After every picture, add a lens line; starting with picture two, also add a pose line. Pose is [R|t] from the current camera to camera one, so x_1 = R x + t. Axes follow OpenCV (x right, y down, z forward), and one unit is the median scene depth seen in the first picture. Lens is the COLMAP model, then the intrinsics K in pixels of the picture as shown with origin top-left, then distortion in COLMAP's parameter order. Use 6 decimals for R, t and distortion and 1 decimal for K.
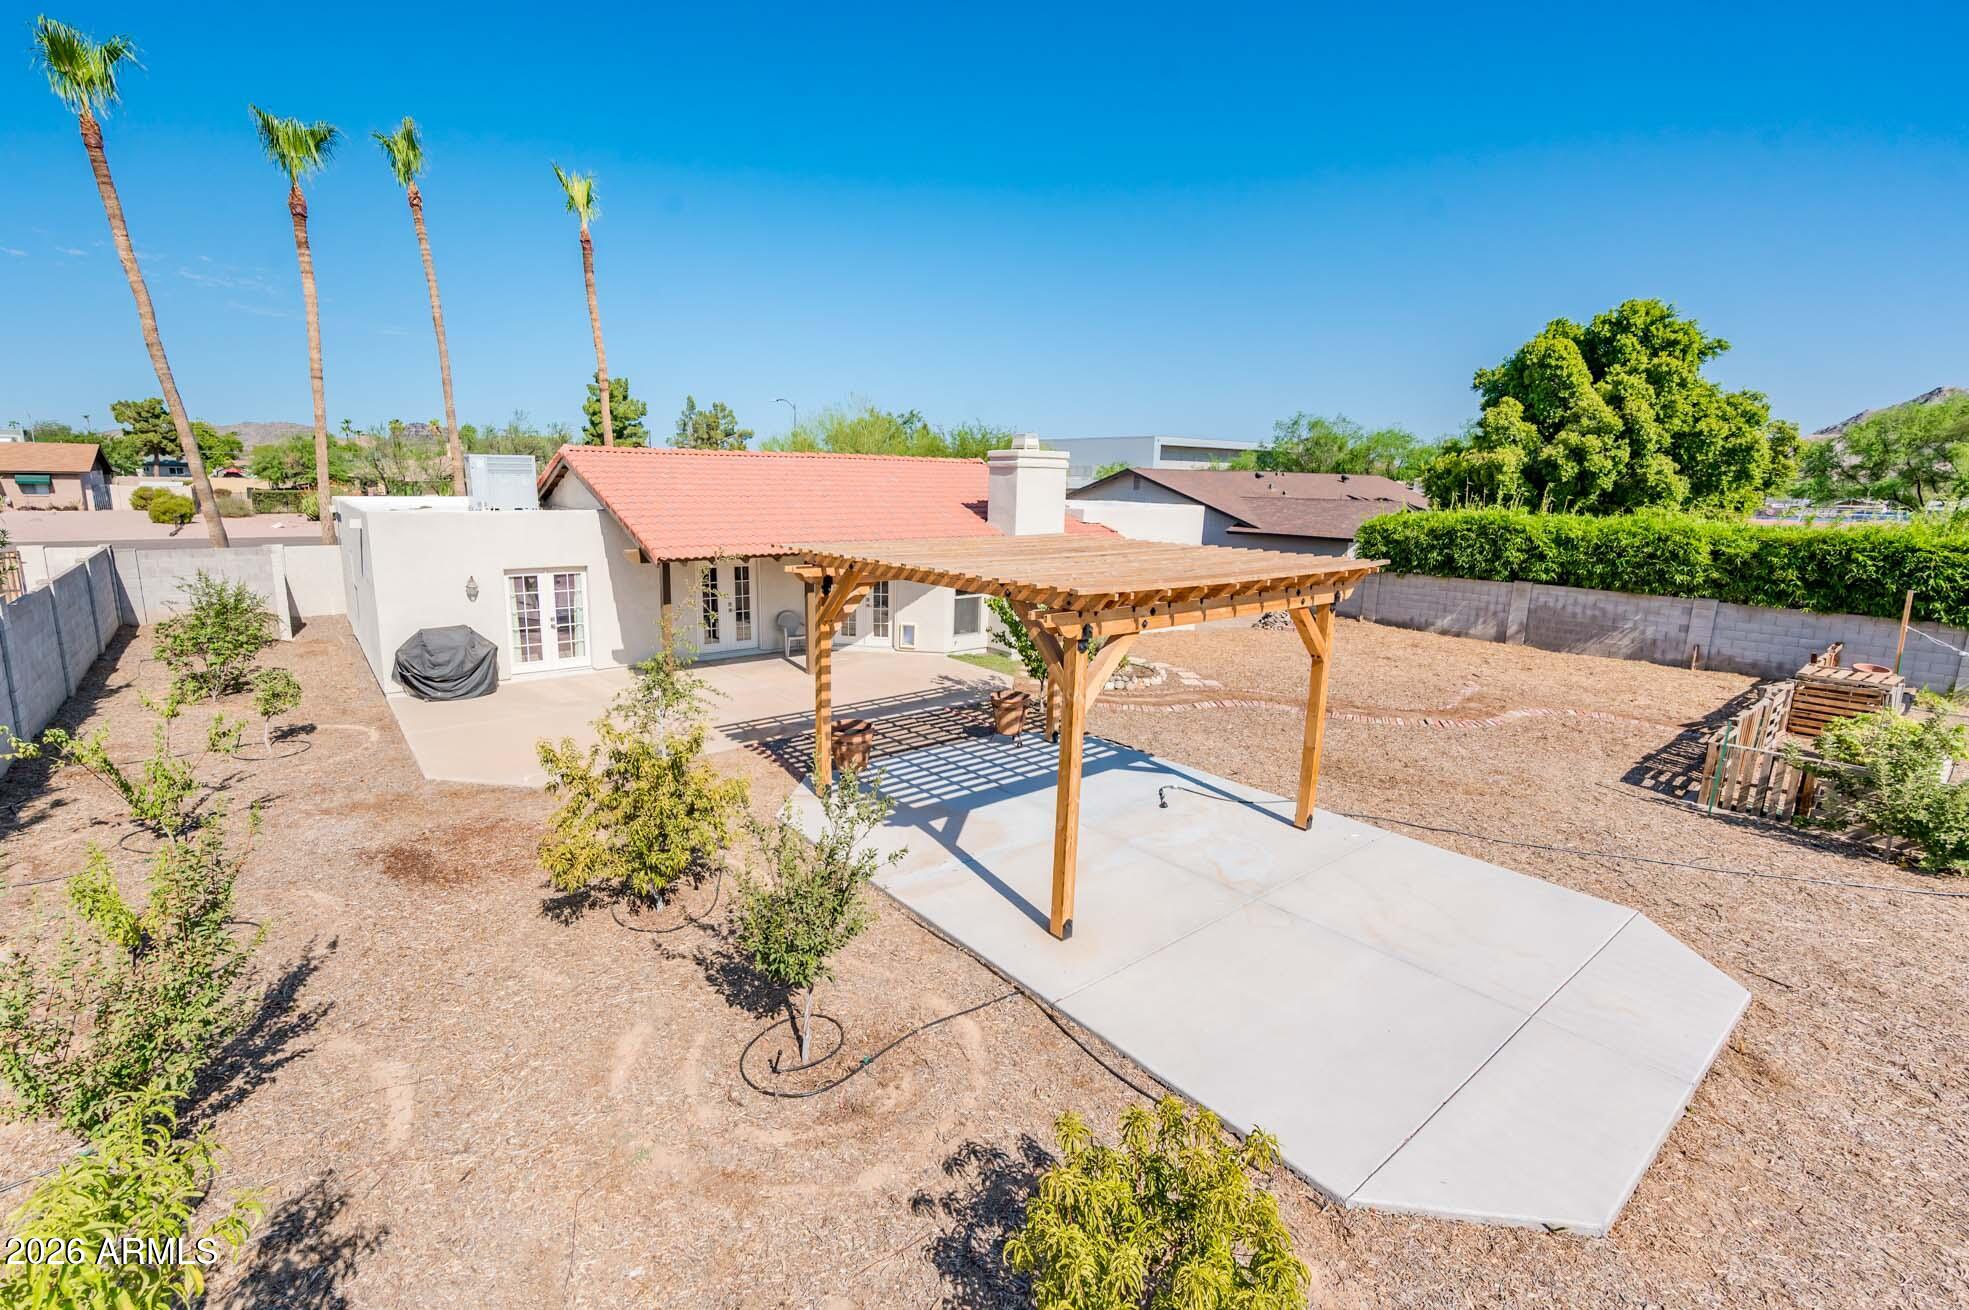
lens RADIAL K [[880.8, 0, 969.6], [0, 880.8, 652.4], [0, 0, 1]] dist [0.000569, 0.000187]
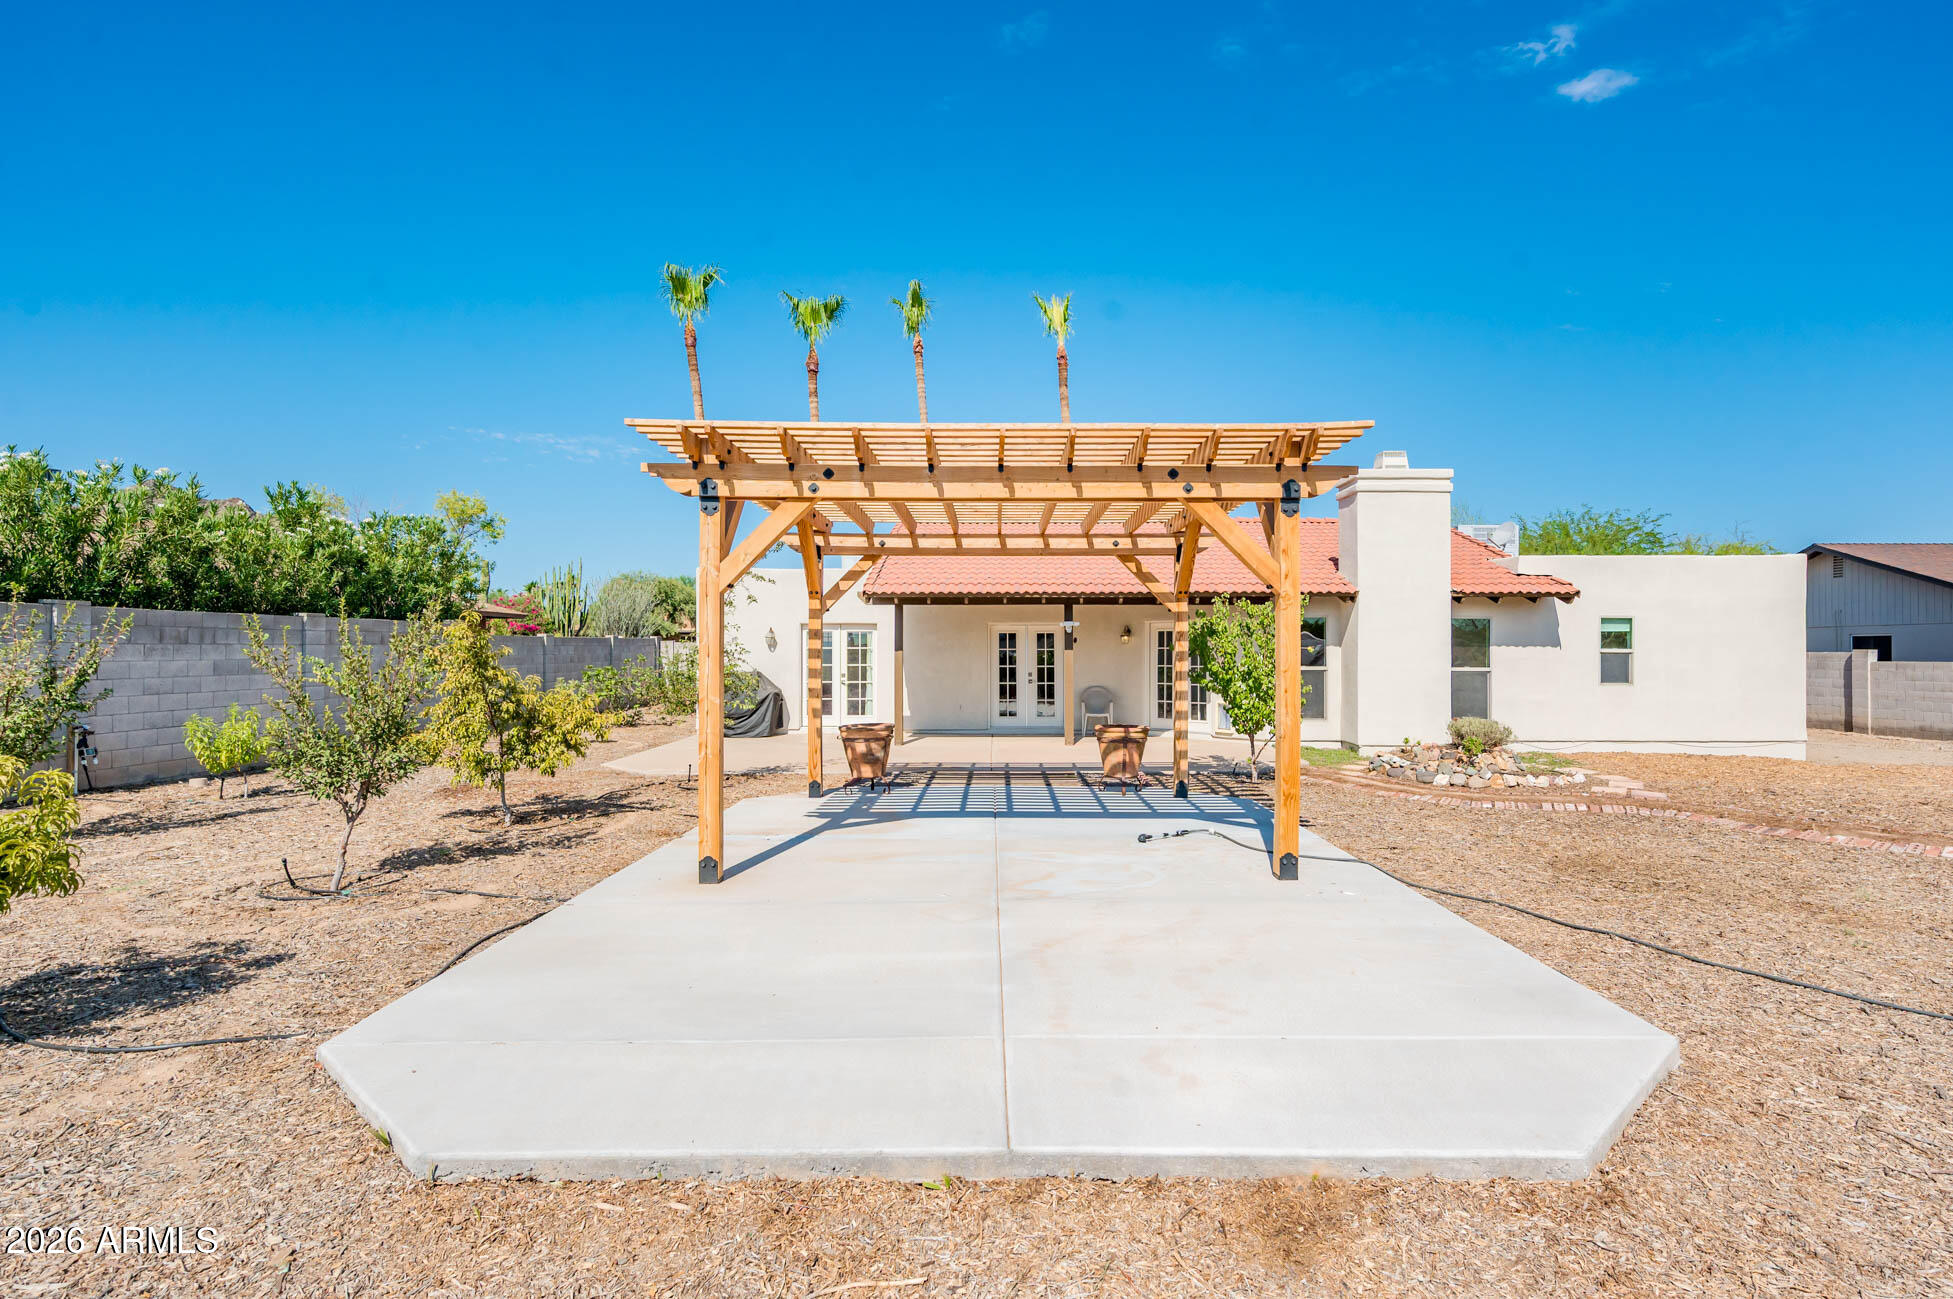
lens RADIAL K [[1046.5, 0, 976.5], [0, 1046.5, 649.5], [0, 0, 1]] dist [-0.010963, -0.000971]
pose [[0.769340, -0.019938, -0.638528, 0.367251], [-0.110619, 0.980257, -0.163890, 0.101169], [0.629189, 0.196720, 0.751946, 0.155502]]
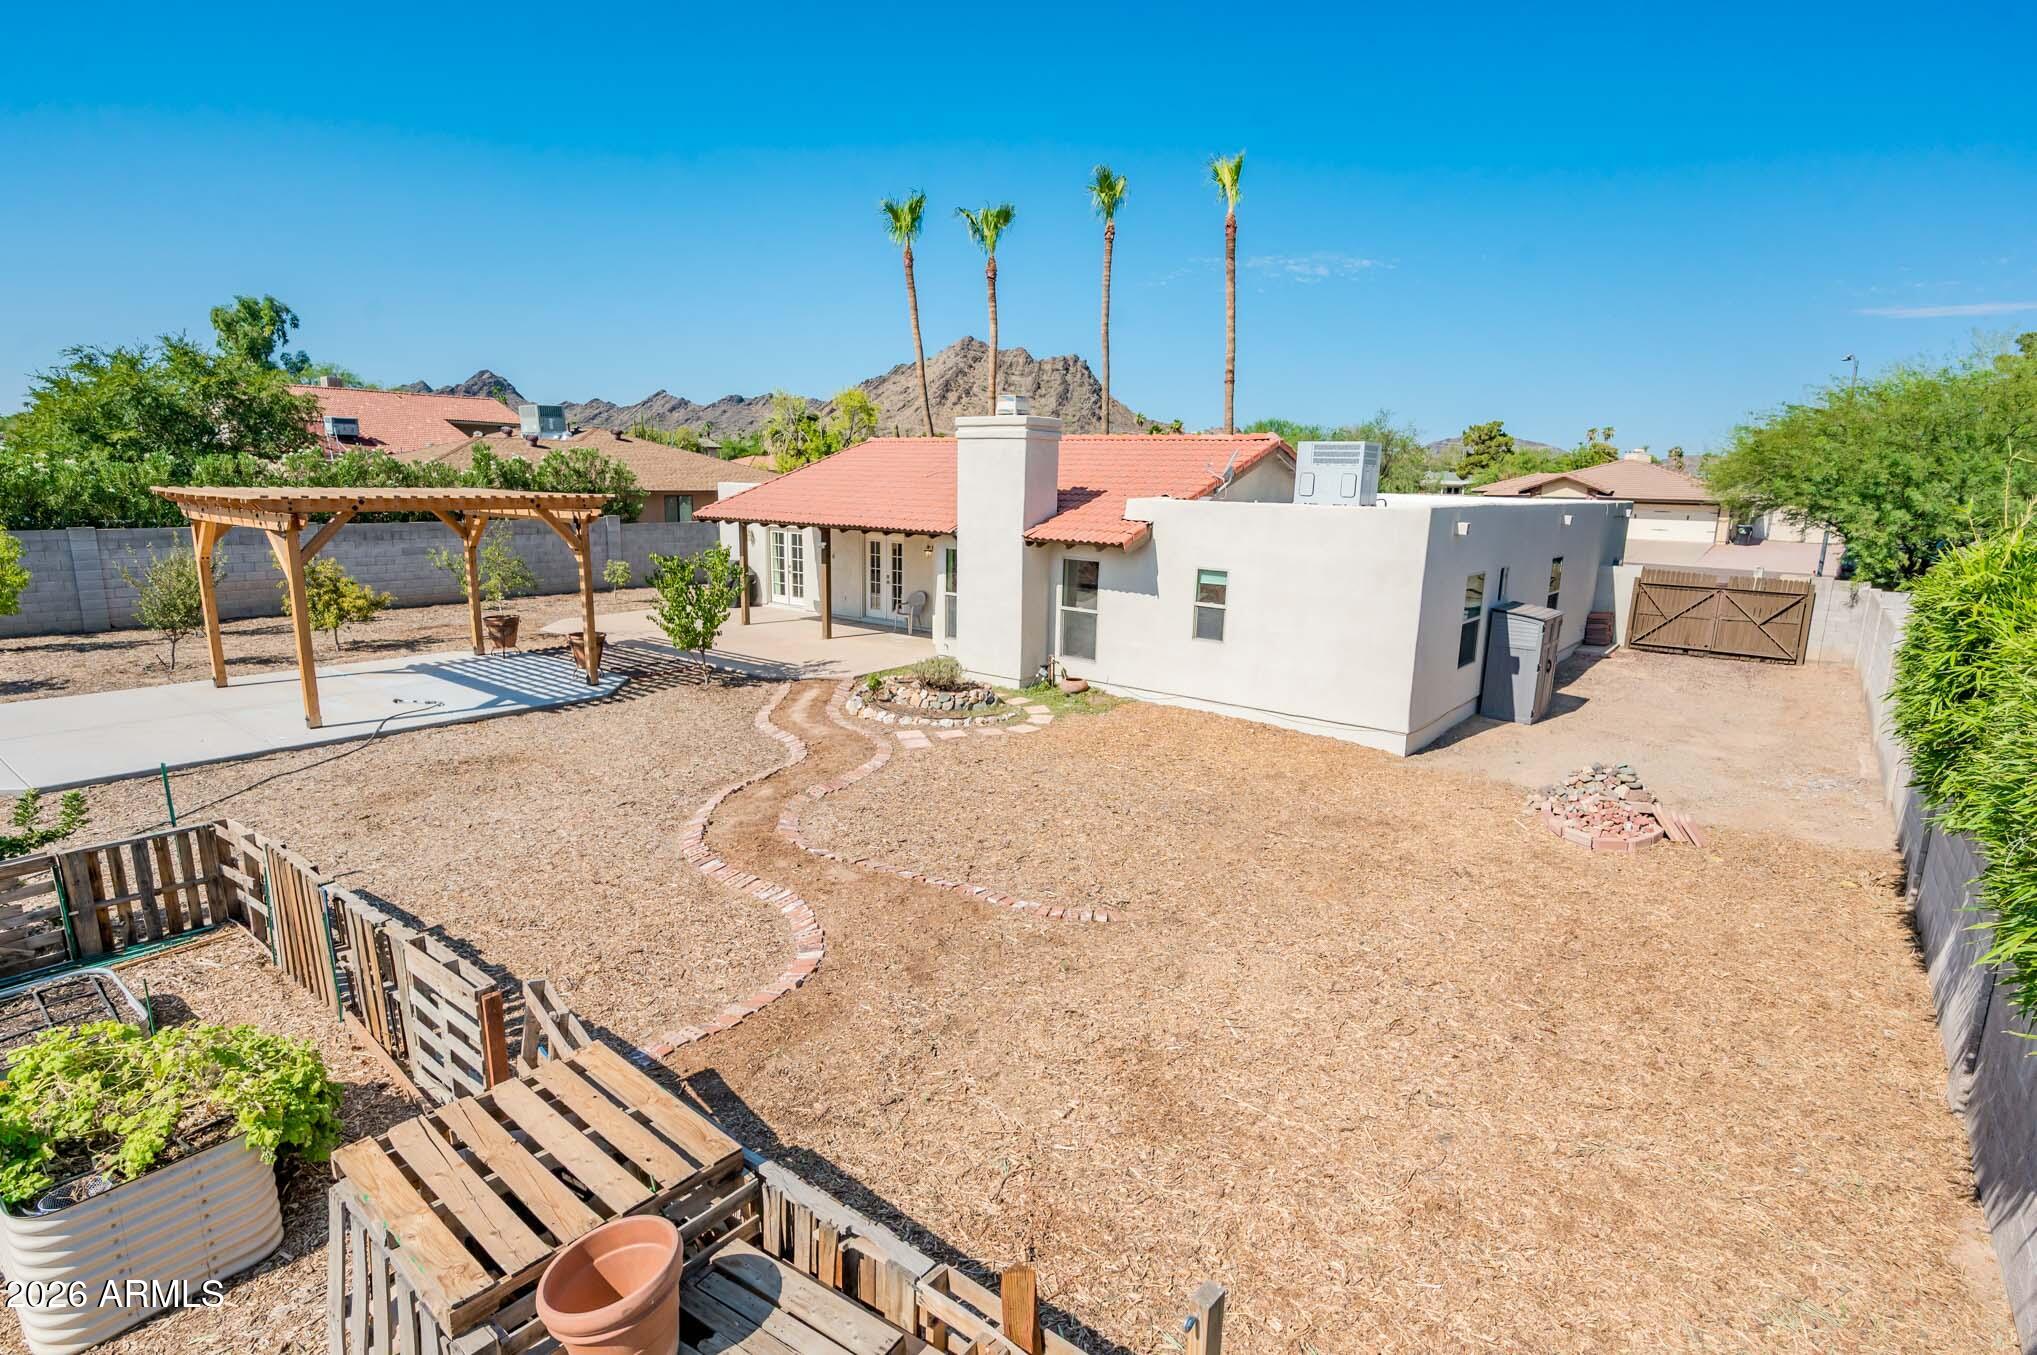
lens RADIAL K [[1091.5, 0, 1018.5], [0, 1091.5, 677.5], [0, 0, 1]] dist [-0.010963, -0.000971]
pose [[0.180302, 0.172876, -0.968300, 1.093300], [-0.203806, 0.969636, 0.135165, -0.148938], [0.962265, 0.172975, 0.210061, 0.887951]]
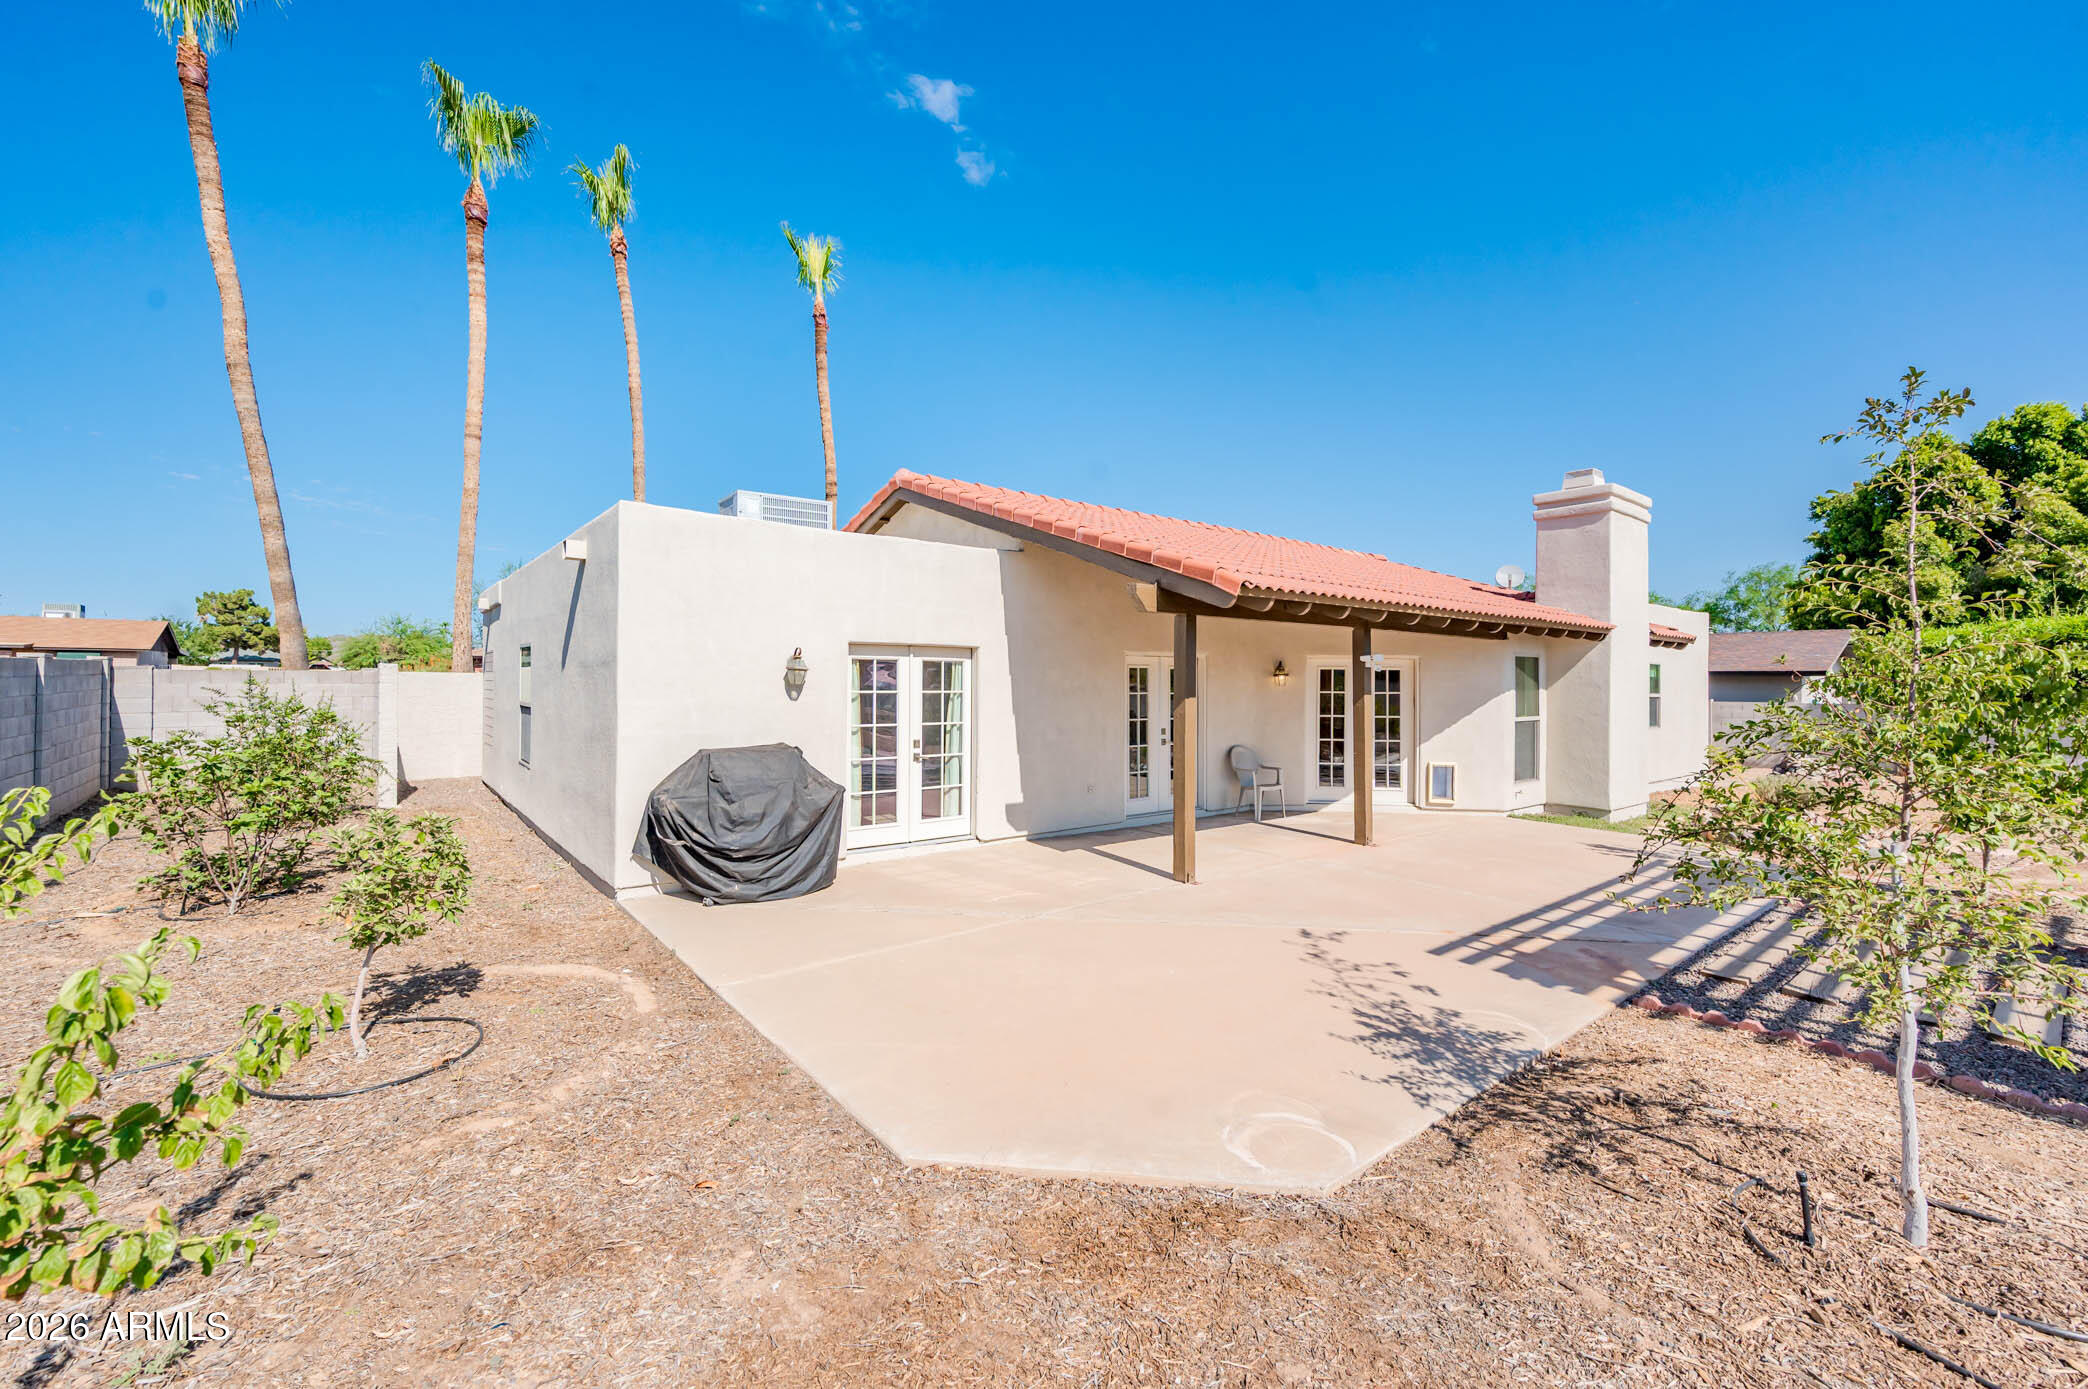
lens RADIAL K [[875.7, 0, 1072.8], [0, 875.7, 689.7], [0, 0, 1]] dist [0.001259, 0.000205]
pose [[0.999593, -0.012183, 0.025790, -0.345403], [0.016840, 0.981856, -0.188879, 0.027716], [-0.023021, 0.189236, 0.981662, 0.416778]]
